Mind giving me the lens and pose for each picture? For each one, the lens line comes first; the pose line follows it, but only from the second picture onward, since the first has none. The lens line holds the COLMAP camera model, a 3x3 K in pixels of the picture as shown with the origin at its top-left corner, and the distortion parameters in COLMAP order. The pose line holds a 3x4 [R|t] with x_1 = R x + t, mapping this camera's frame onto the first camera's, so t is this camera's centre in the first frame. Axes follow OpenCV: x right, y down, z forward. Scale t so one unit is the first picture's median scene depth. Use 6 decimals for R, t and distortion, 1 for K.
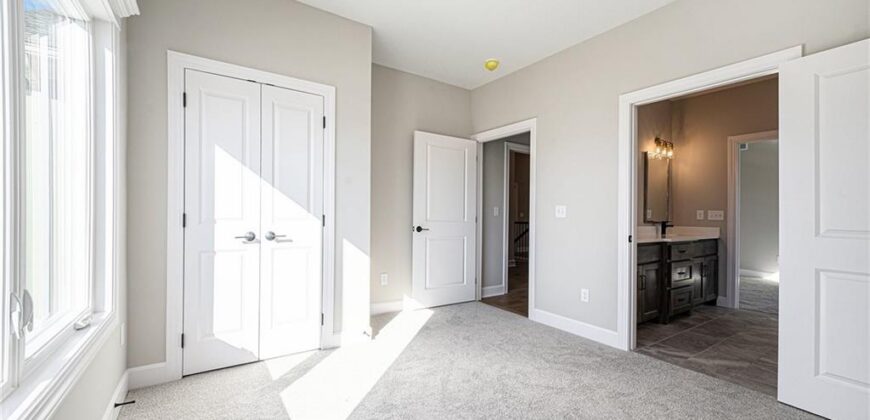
lens RADIAL K [[352.9, 0, 447.5], [0, 352.9, 213.2], [0, 0, 1]] dist [0.000449, 0.000179]
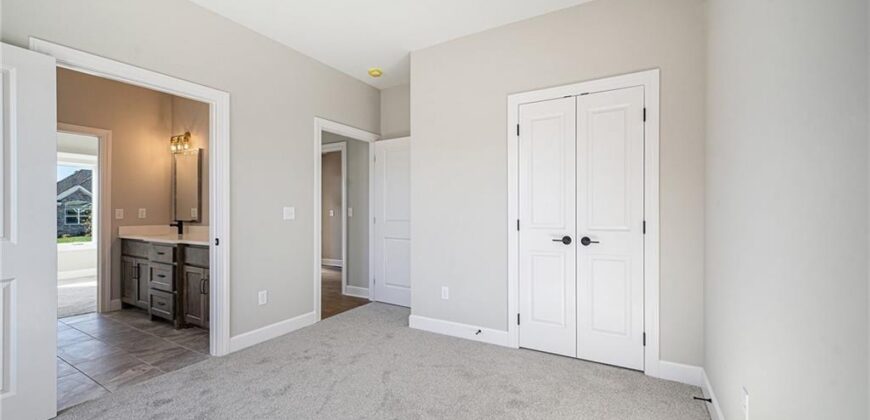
lens RADIAL K [[359.5, 0, 446.6], [0, 359.5, 216.2], [0, 0, 1]] dist [0.002529, -0.000039]
pose [[0.437815, -0.011614, -0.898990, 0.304190], [0.004112, 0.999932, -0.010915, 0.004183], [0.899056, 0.001082, 0.437833, 0.206455]]
